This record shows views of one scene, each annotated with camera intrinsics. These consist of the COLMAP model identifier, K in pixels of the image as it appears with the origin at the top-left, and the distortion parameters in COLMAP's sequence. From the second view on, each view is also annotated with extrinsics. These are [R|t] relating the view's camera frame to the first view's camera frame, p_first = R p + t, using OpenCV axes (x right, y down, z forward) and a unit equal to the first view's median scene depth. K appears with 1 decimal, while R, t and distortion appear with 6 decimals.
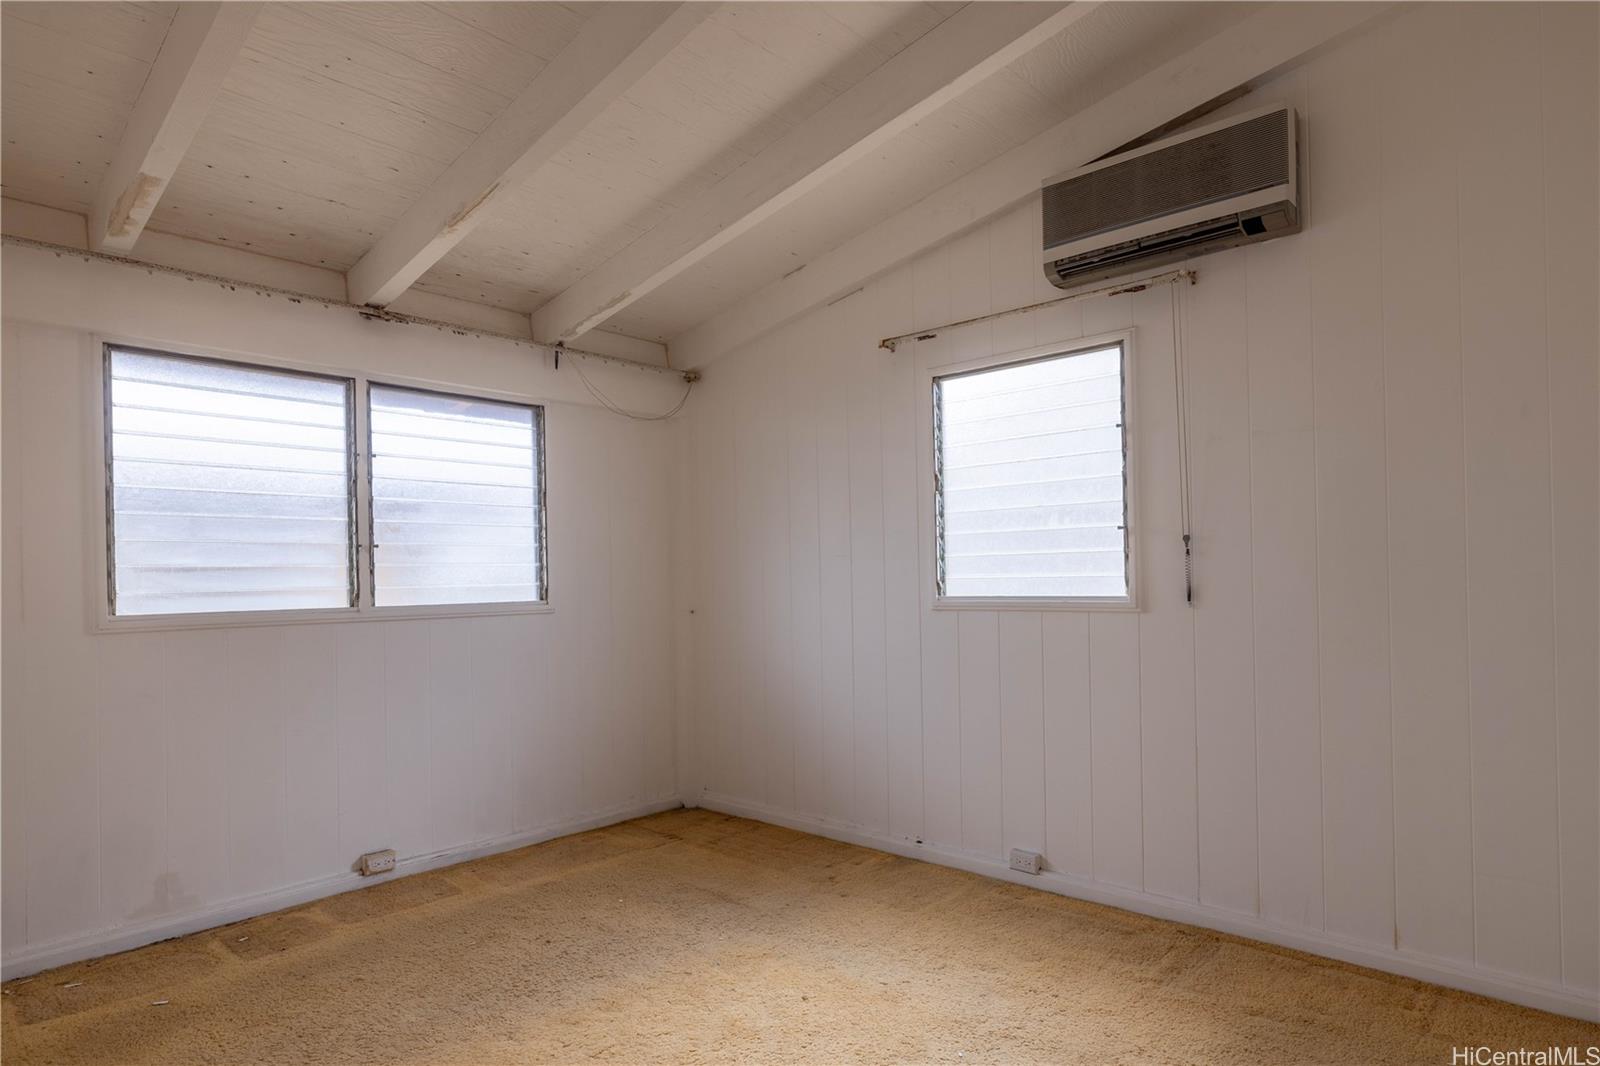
lens RADIAL K [[896.4, 0, 799.9], [0, 896.4, 577.3], [0, 0, 1]] dist [0.000364, 0.000133]
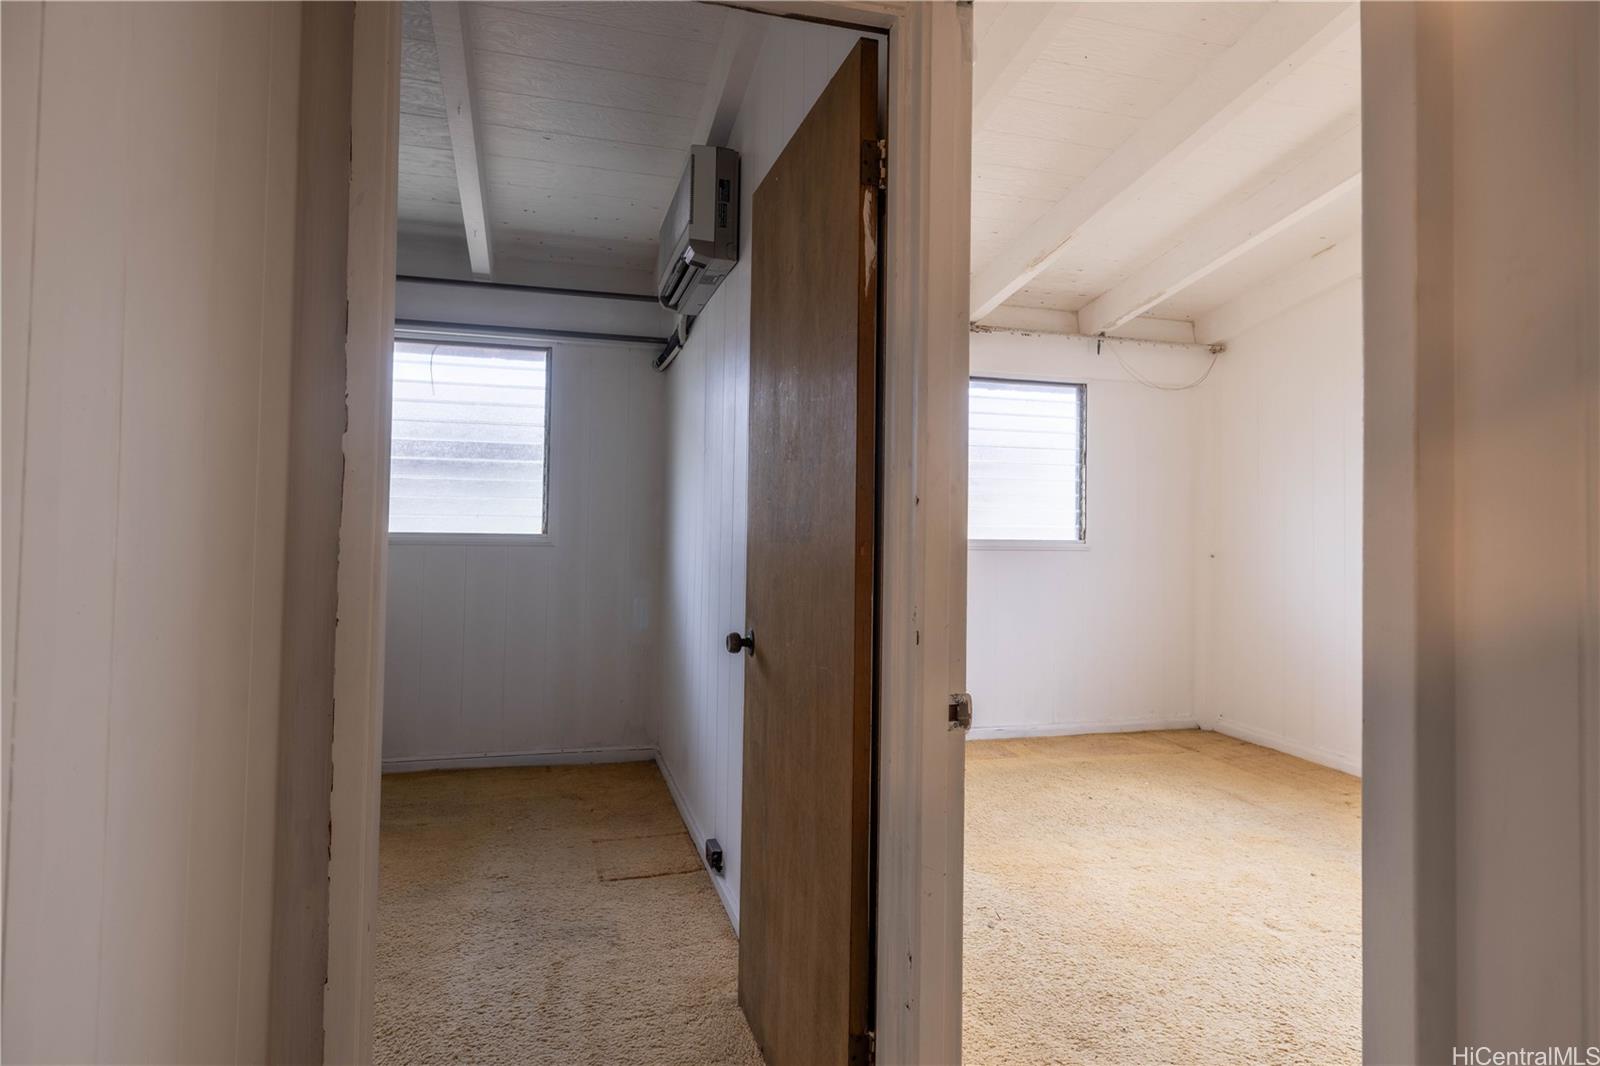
lens RADIAL K [[878.4, 0, 797.7], [0, 878.4, 498.8], [0, 0, 1]] dist [0.001074, 0.000210]
pose [[0.851263, 0.019716, -0.524369, 0.016053], [-0.032268, 0.999370, -0.014807, -0.000665], [0.523746, 0.029525, 0.851362, -0.248257]]
